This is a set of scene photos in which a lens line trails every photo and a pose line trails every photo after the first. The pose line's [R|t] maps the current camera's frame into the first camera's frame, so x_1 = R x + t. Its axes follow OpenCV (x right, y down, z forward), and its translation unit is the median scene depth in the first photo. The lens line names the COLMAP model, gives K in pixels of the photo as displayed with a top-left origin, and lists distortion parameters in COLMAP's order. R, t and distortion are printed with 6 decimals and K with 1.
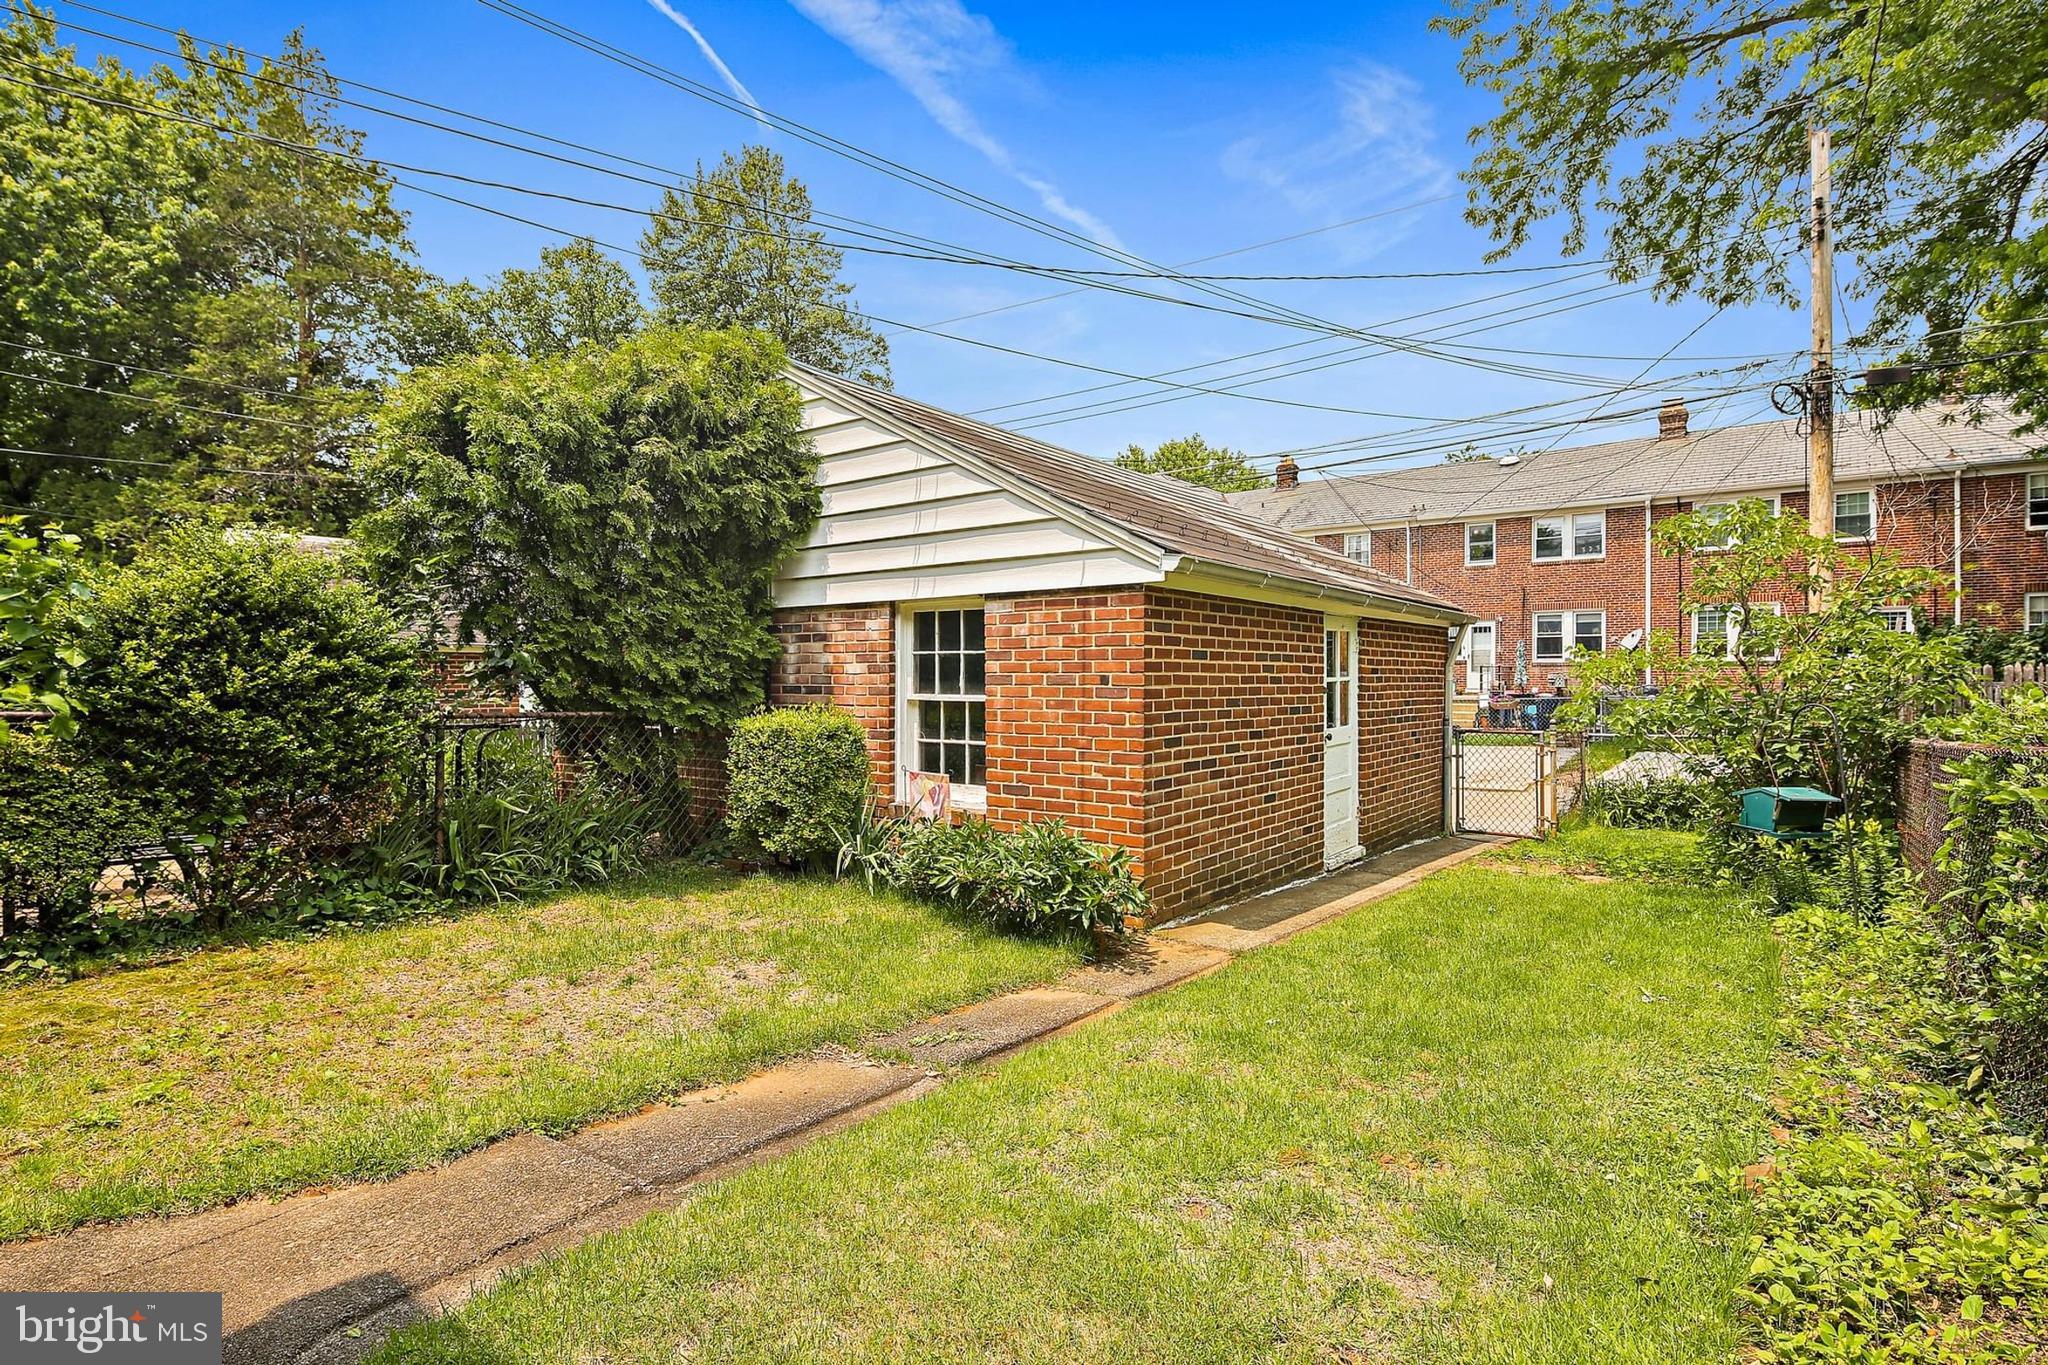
lens RADIAL K [[1000.7, 0, 1022.5], [0, 1000.7, 682.6], [0, 0, 1]] dist [0.005529, -0.004439]
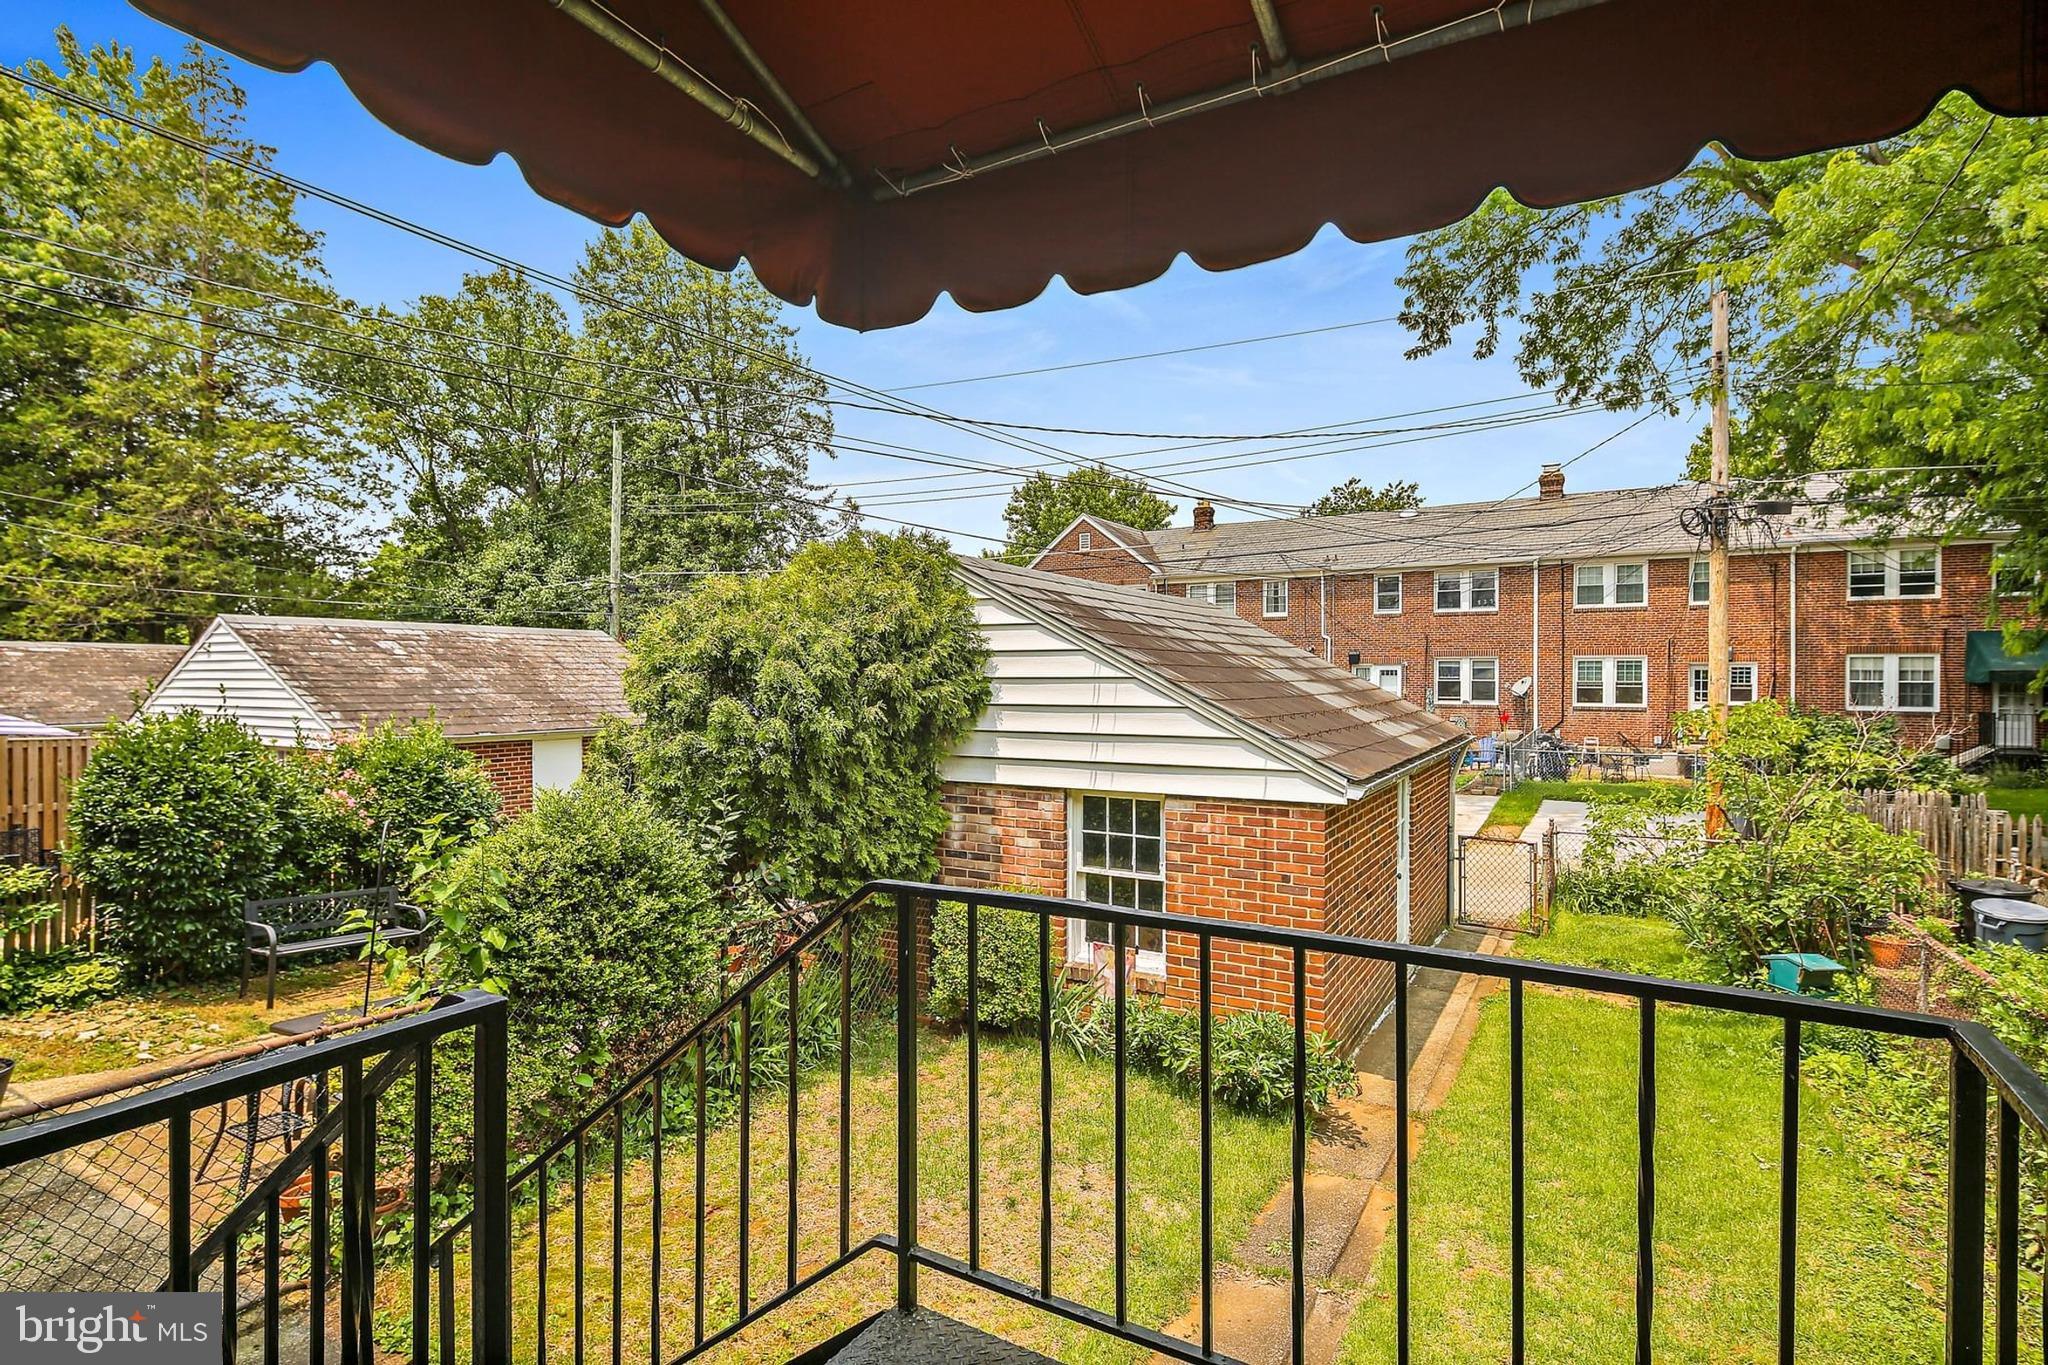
lens RADIAL K [[1000.7, 0, 1019.4], [0, 1000.7, 678.2], [0, 0, 1]] dist [0.005529, -0.004439]
pose [[0.992429, 0.000398, 0.122821, -0.297497], [-0.000248, 0.999999, -0.001239, -0.187795], [-0.122822, 0.001200, 0.992428, -0.115382]]
